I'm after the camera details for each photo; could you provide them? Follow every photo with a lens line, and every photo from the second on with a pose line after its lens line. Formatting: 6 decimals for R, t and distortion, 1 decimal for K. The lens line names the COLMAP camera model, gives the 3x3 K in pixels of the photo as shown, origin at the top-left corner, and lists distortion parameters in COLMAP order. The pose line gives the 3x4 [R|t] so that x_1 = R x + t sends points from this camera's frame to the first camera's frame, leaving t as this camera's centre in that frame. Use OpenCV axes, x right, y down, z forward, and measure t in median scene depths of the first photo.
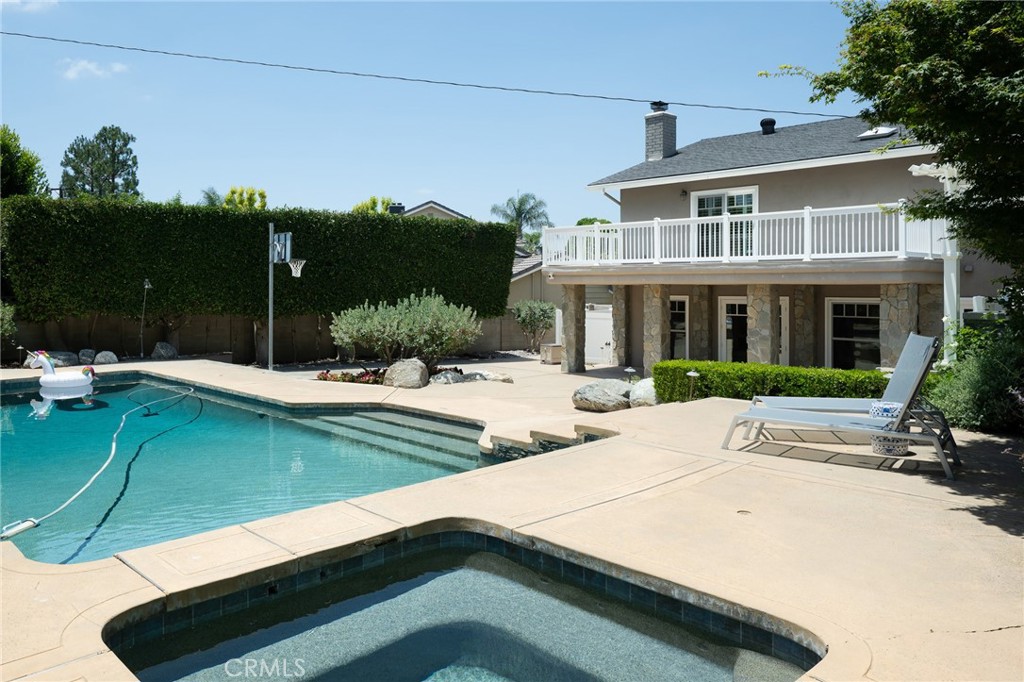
lens RADIAL K [[769.8, 0, 498.0], [0, 769.8, 285.6], [0, 0, 1]] dist [-0.002113, -0.002453]
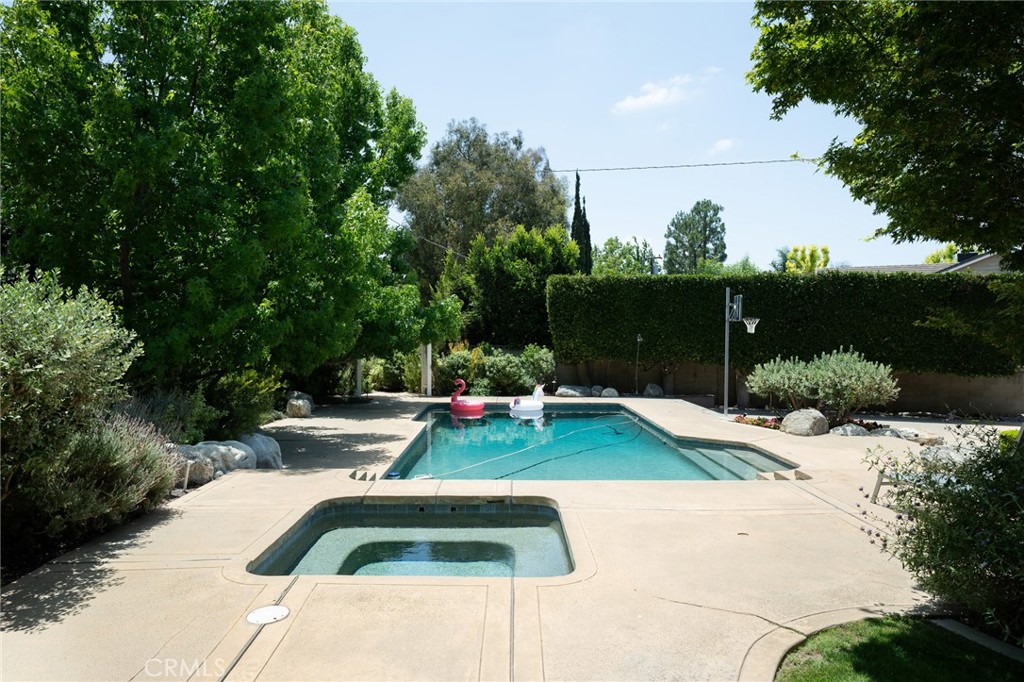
lens RADIAL K [[705.7, 0, 511.9], [0, 705.7, 340.1], [0, 0, 1]] dist [-0.002621, -0.000279]
pose [[0.744482, 0.011925, -0.667536, 0.184185], [-0.008117, 0.999928, 0.008811, -0.007458], [0.667593, -0.001141, 0.744526, -0.027544]]
